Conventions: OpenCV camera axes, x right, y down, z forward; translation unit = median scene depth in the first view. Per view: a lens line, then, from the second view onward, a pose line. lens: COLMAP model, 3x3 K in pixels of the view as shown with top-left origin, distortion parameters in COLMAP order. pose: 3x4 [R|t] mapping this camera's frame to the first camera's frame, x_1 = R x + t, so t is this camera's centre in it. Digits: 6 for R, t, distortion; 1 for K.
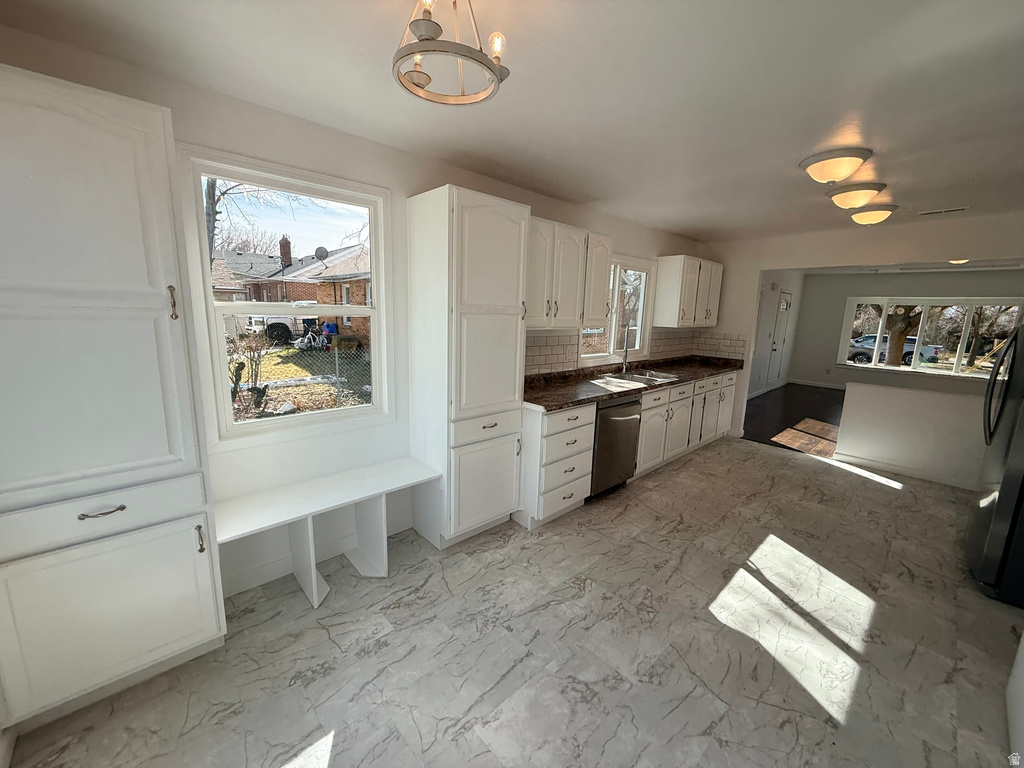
lens RADIAL K [[407.4, 0, 513.2], [0, 407.4, 380.7], [0, 0, 1]] dist [0.000570, -0.000040]
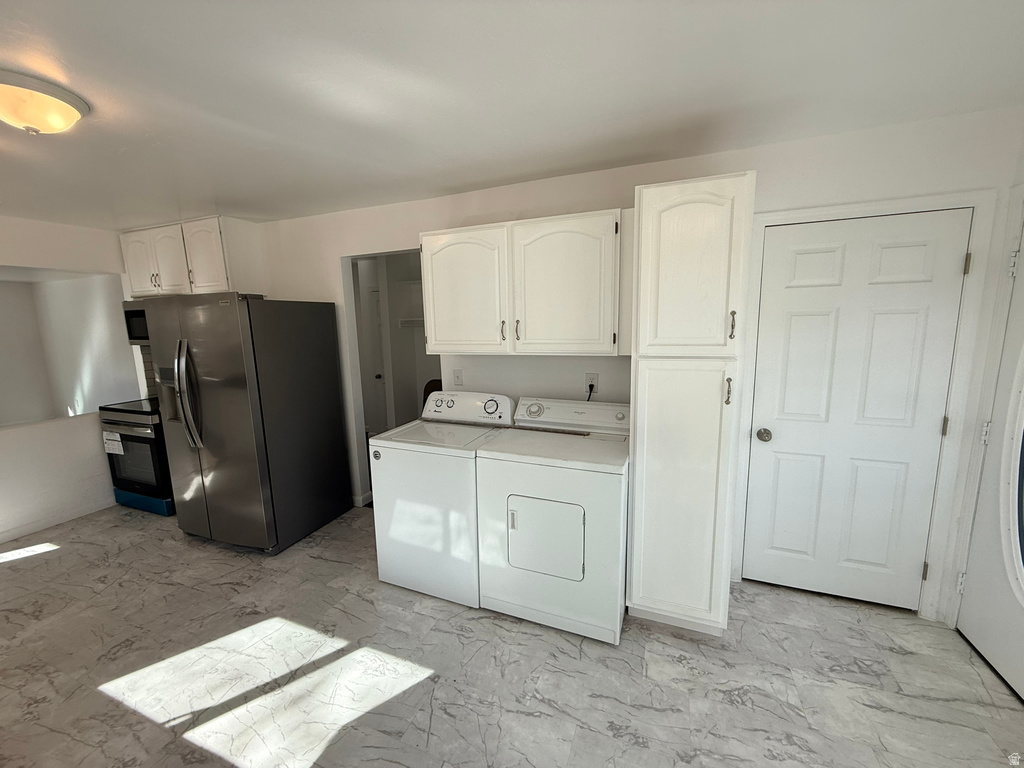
lens RADIAL K [[407.4, 0, 507.6], [0, 407.4, 389.2], [0, 0, 1]] dist [0.000570, -0.000040]
pose [[-0.421002, -0.165840, 0.891771, -0.133511], [0.167631, 0.951984, 0.256175, -0.135389], [-0.891436, 0.257338, -0.372987, 0.668315]]
